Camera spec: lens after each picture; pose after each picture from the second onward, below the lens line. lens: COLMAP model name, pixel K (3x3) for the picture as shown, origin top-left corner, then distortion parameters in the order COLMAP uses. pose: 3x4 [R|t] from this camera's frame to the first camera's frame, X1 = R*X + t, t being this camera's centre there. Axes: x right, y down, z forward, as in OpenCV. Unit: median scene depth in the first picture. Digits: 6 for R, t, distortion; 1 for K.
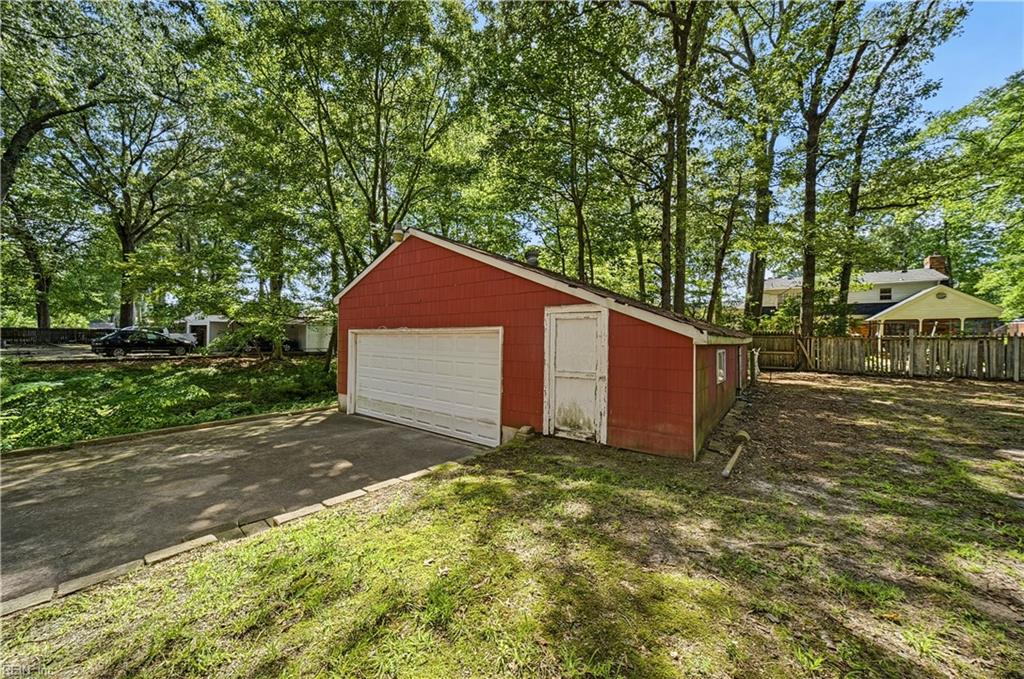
lens RADIAL K [[366.2, 0, 509.5], [0, 366.2, 339.3], [0, 0, 1]] dist [0.001890, 0.000024]
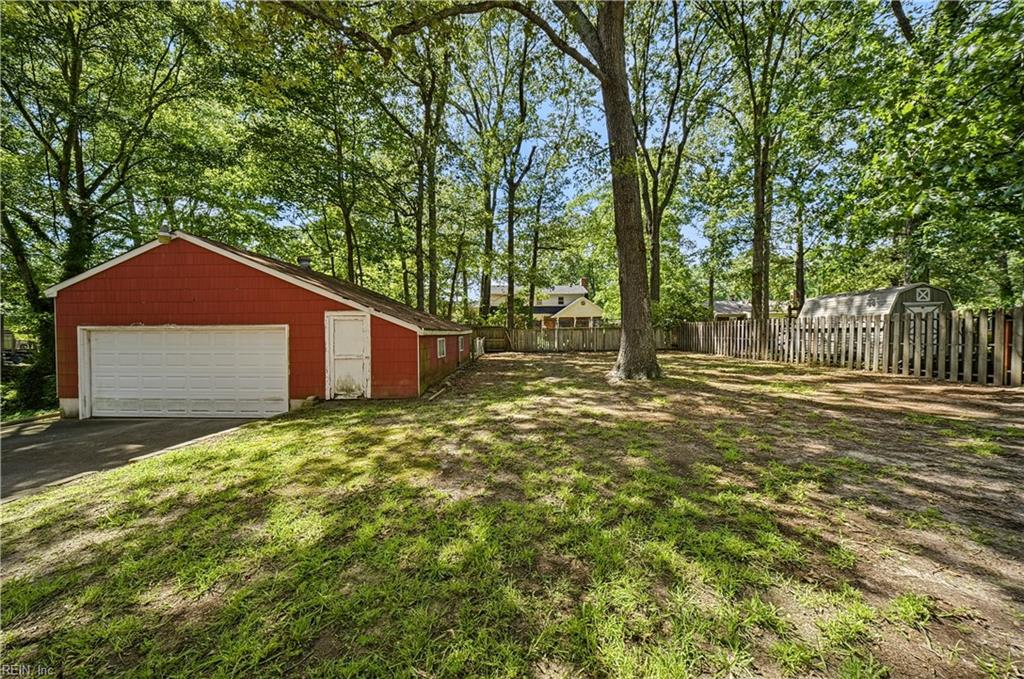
lens RADIAL K [[366.2, 0, 509.5], [0, 366.2, 339.3], [0, 0, 1]] dist [0.001890, 0.000024]
pose [[0.825084, -0.025493, 0.564434, -0.069609], [0.013592, 0.999588, 0.025279, -0.002739], [-0.564846, -0.013185, 0.825091, -0.346426]]
